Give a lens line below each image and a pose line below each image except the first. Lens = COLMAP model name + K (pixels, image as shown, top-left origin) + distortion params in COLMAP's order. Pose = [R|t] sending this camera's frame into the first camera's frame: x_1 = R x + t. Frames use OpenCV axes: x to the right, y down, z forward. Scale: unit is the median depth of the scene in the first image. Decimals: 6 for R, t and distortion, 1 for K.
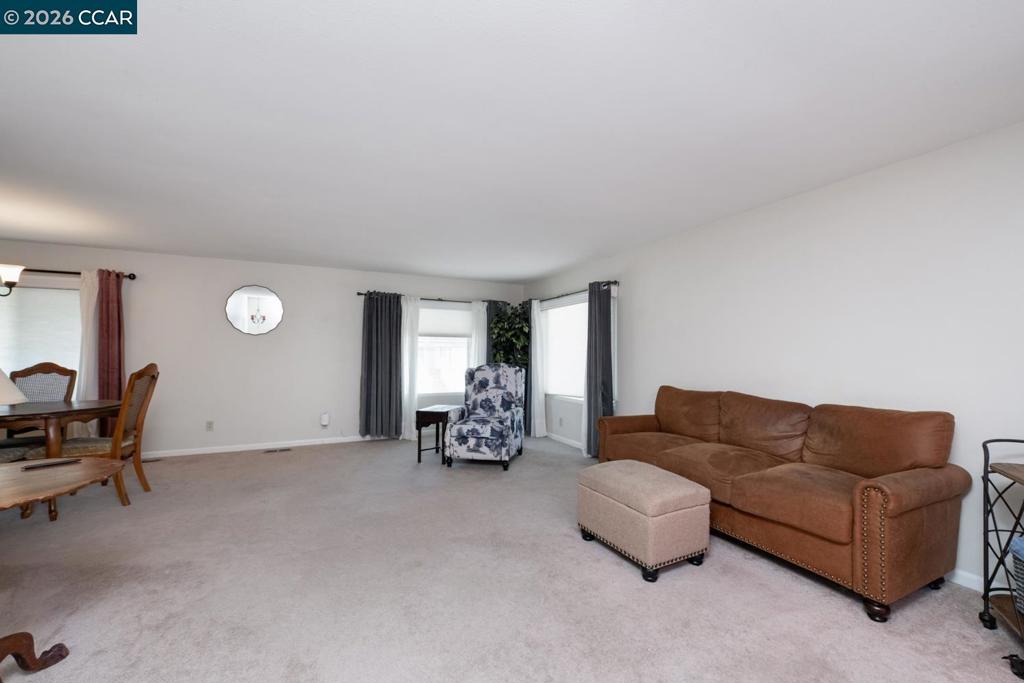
lens RADIAL K [[409.5, 0, 520.5], [0, 409.5, 345.9], [0, 0, 1]] dist [0.000025, -0.005948]
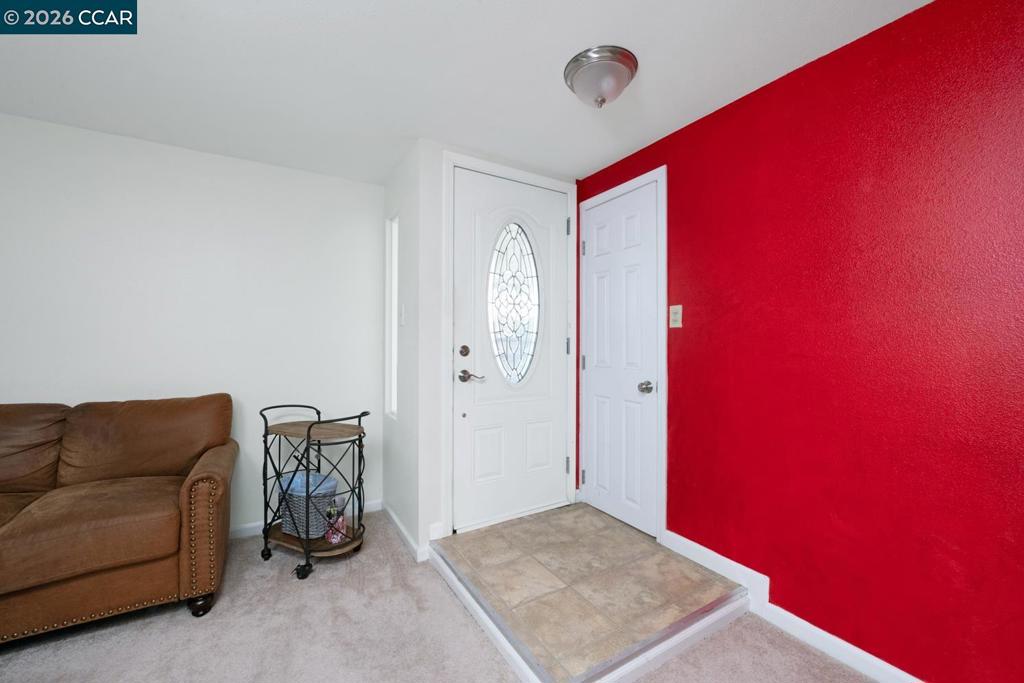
lens RADIAL K [[409.5, 0, 520.5], [0, 409.5, 345.9], [0, 0, 1]] dist [0.000025, -0.005948]
pose [[-0.103829, -0.021066, 0.994372, -0.148980], [-0.026674, 0.999475, 0.018389, -0.000794], [-0.994237, -0.024615, -0.104336, 0.355429]]
